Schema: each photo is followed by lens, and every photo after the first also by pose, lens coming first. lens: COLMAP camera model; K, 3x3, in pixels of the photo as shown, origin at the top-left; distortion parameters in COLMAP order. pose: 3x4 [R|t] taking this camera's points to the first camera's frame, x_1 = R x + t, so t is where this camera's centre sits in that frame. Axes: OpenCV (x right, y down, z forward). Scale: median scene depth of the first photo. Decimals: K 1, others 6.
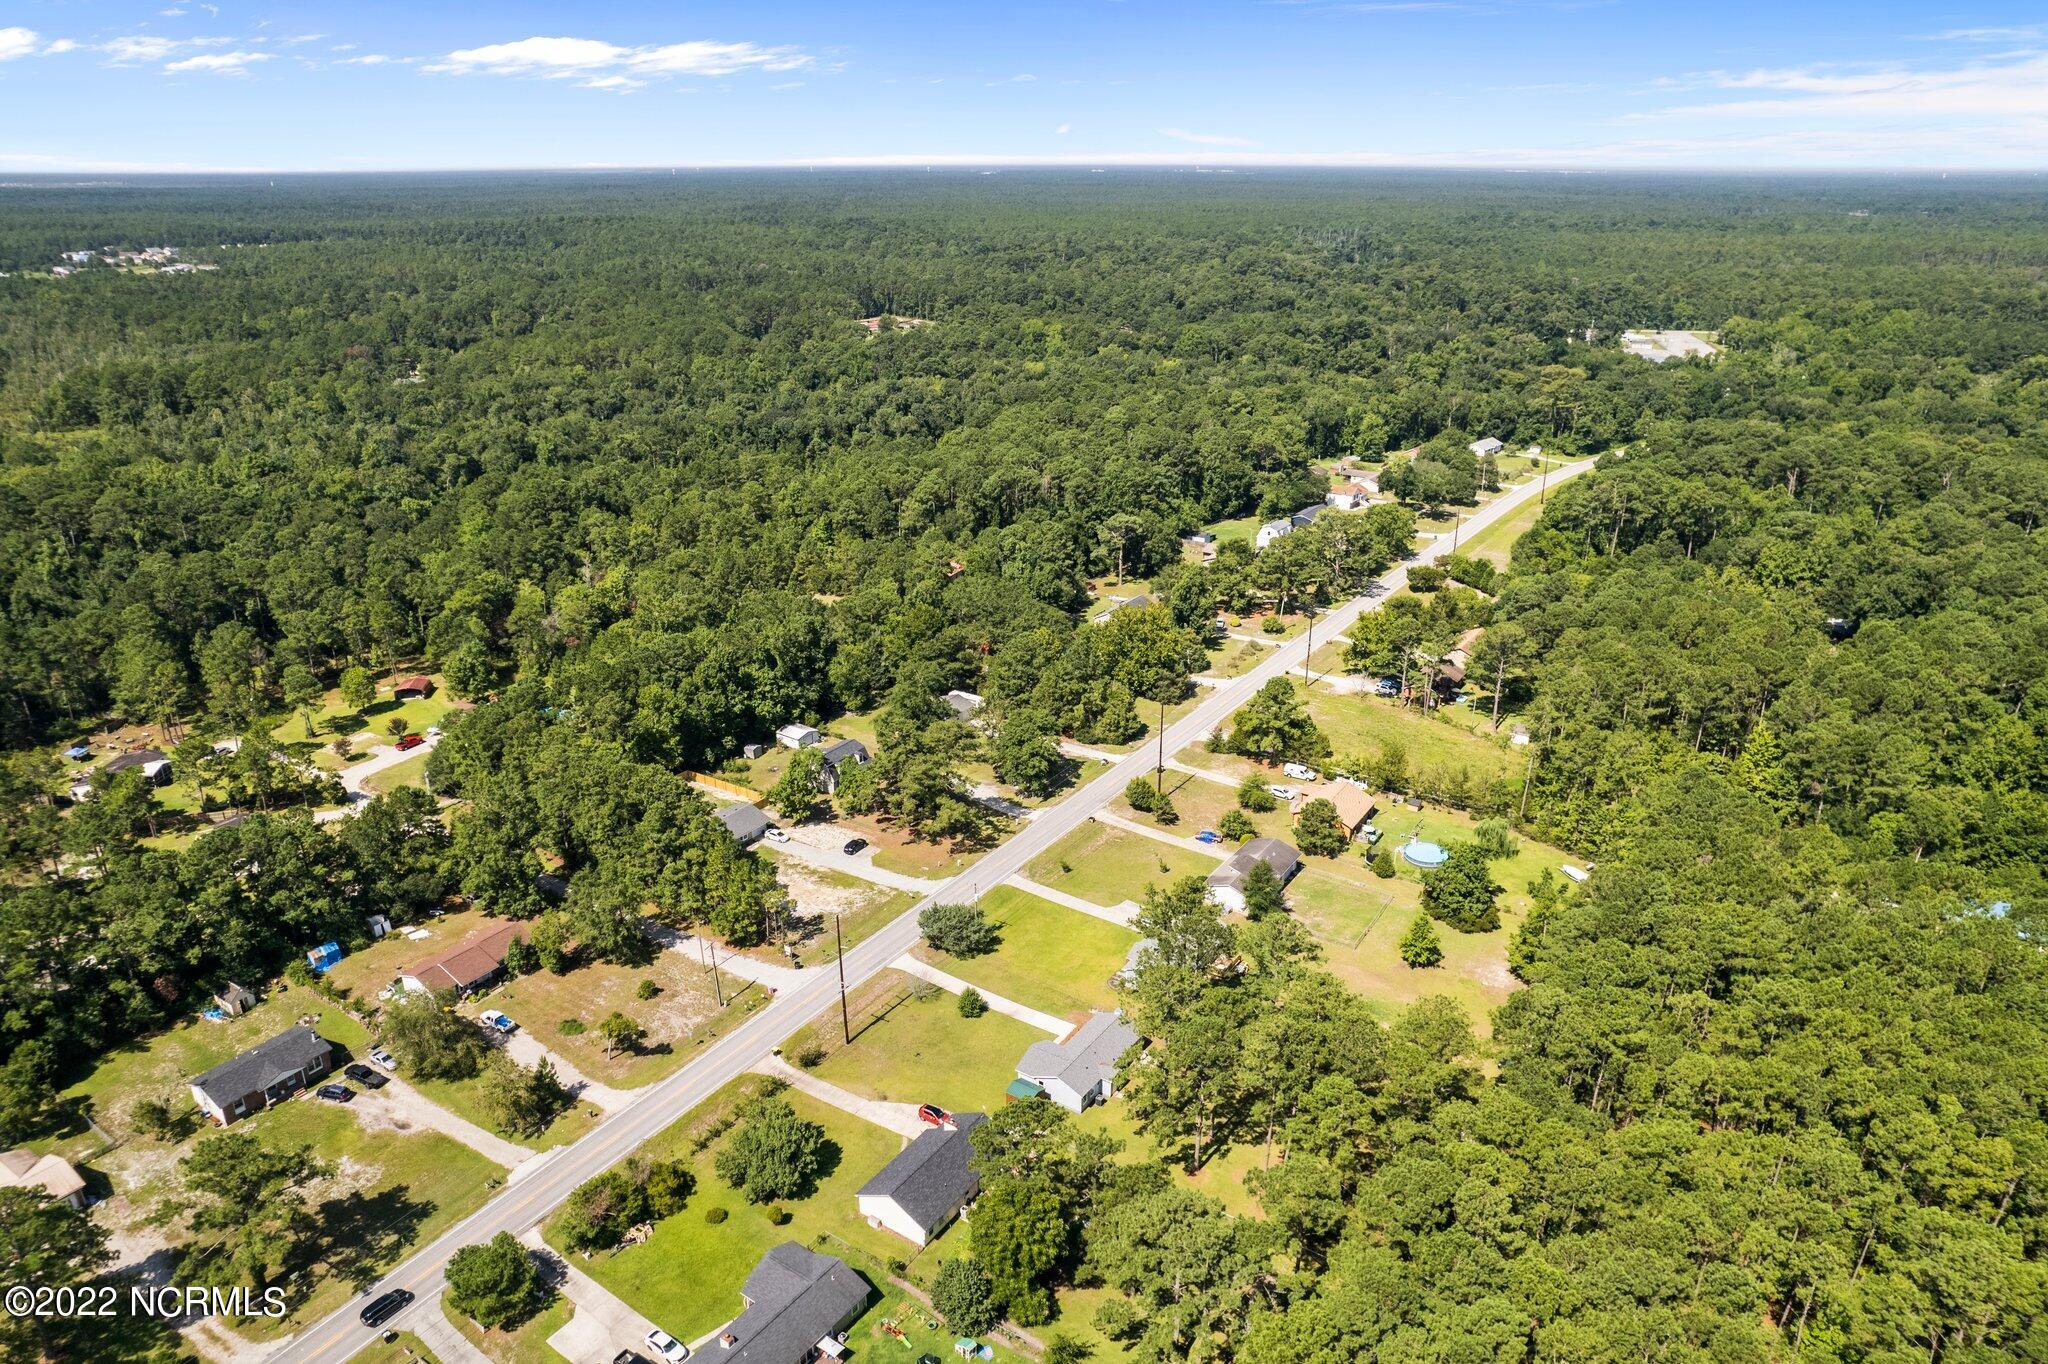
lens RADIAL K [[1334.5, 0, 1007.0], [0, 1334.5, 682.0], [0, 0, 1]] dist [-0.072059, 0.055919]
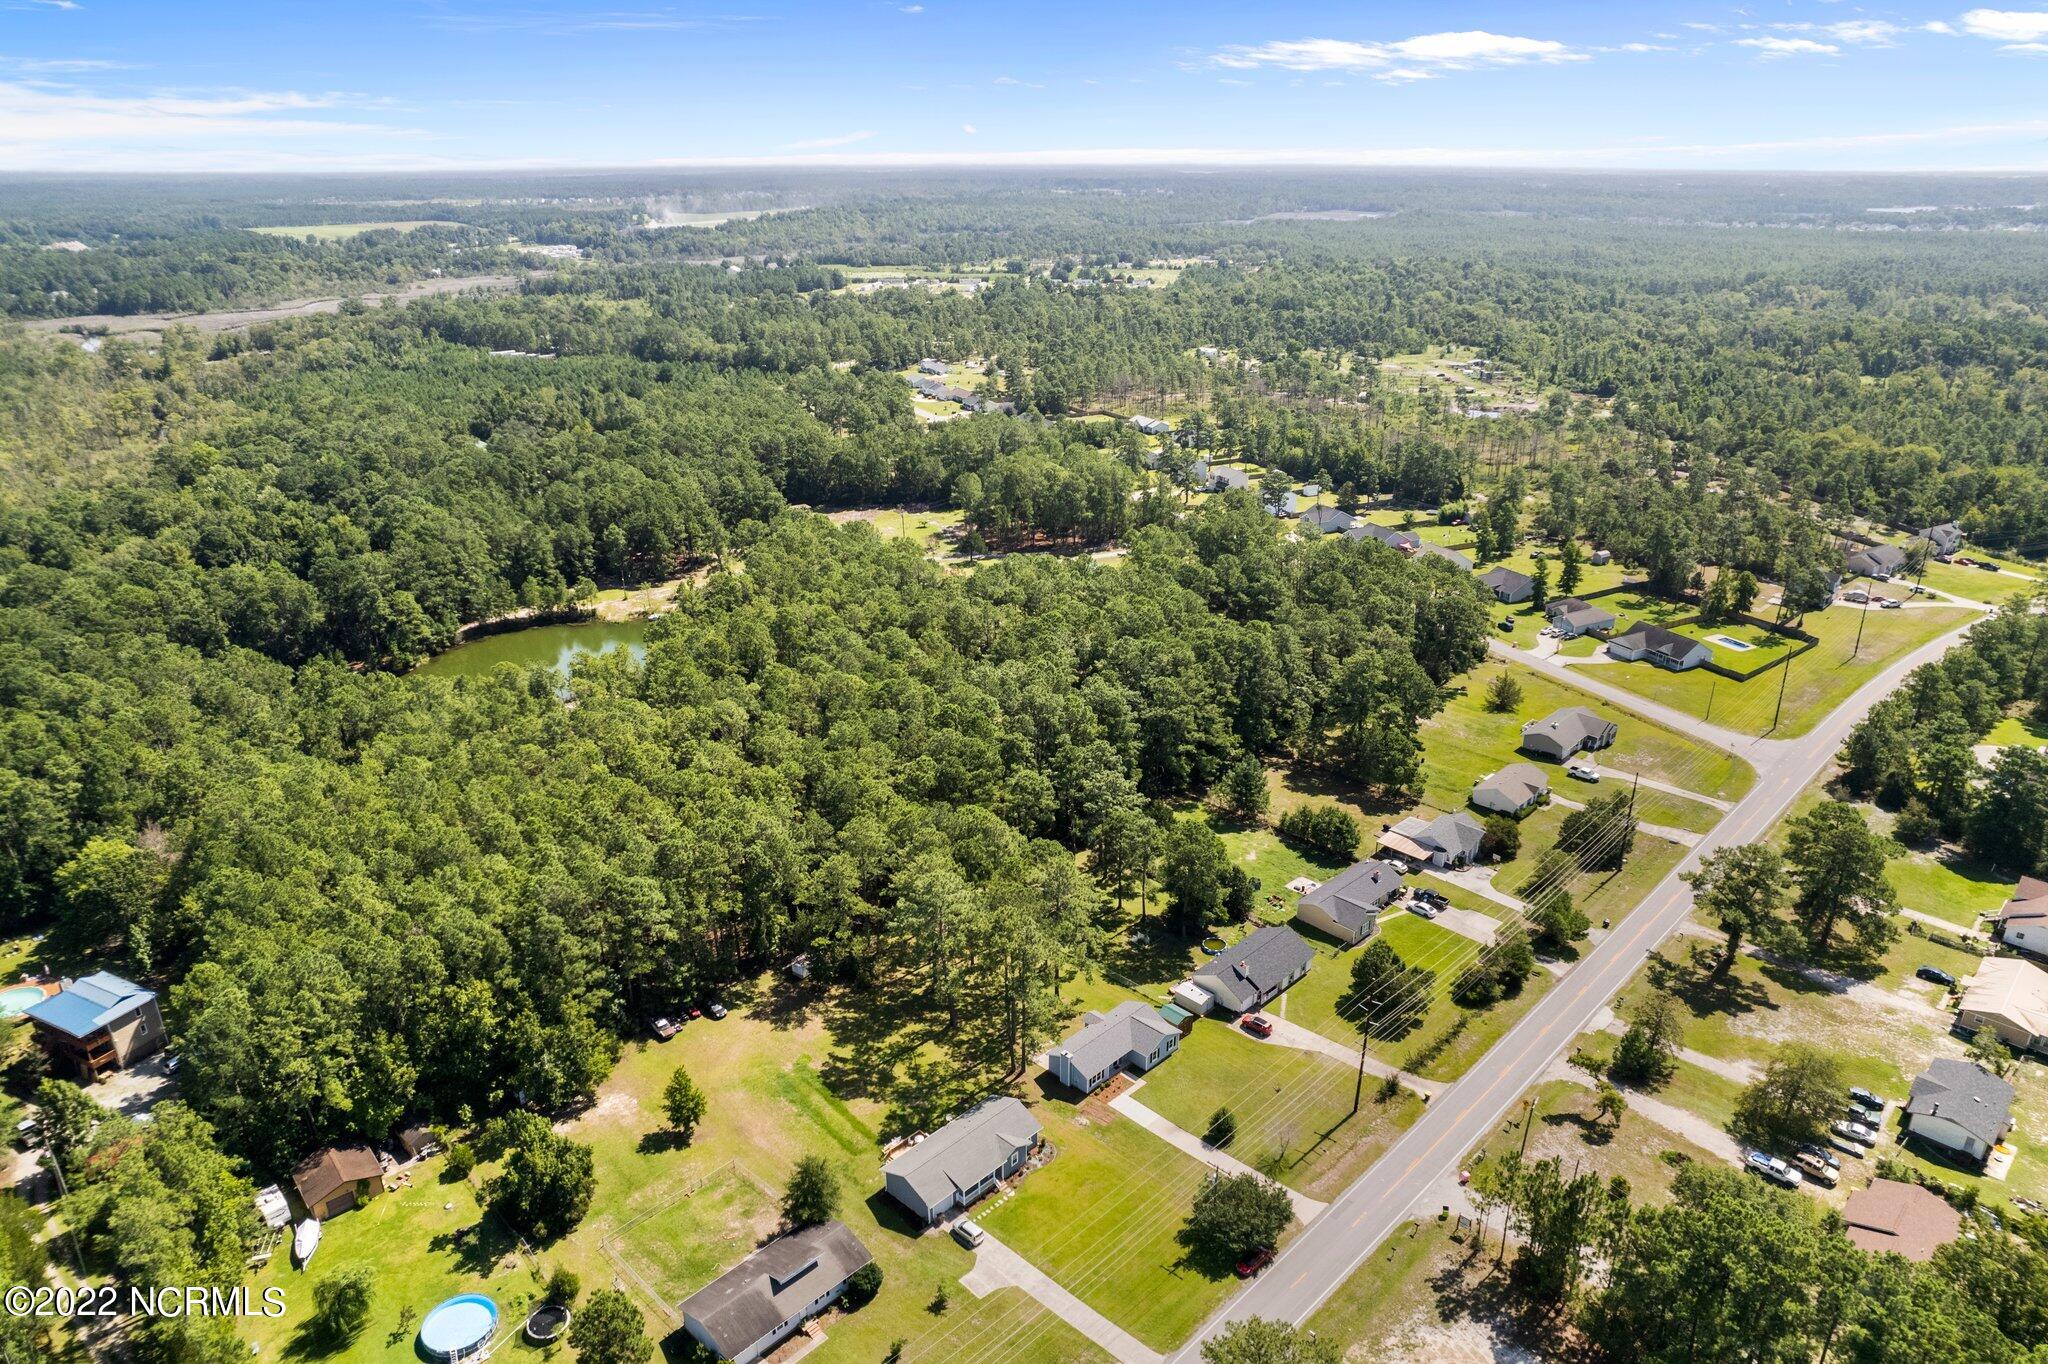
lens RADIAL K [[1294.9, 0, 1029.2], [0, 1294.9, 735.9], [0, 0, 1]] dist [-0.080145, 0.064696]
pose [[-0.984542, -0.065156, 0.162576, -0.021605], [0.070361, 0.702901, 0.707799, -0.535924], [-0.160392, 0.708298, -0.687451, 1.376712]]
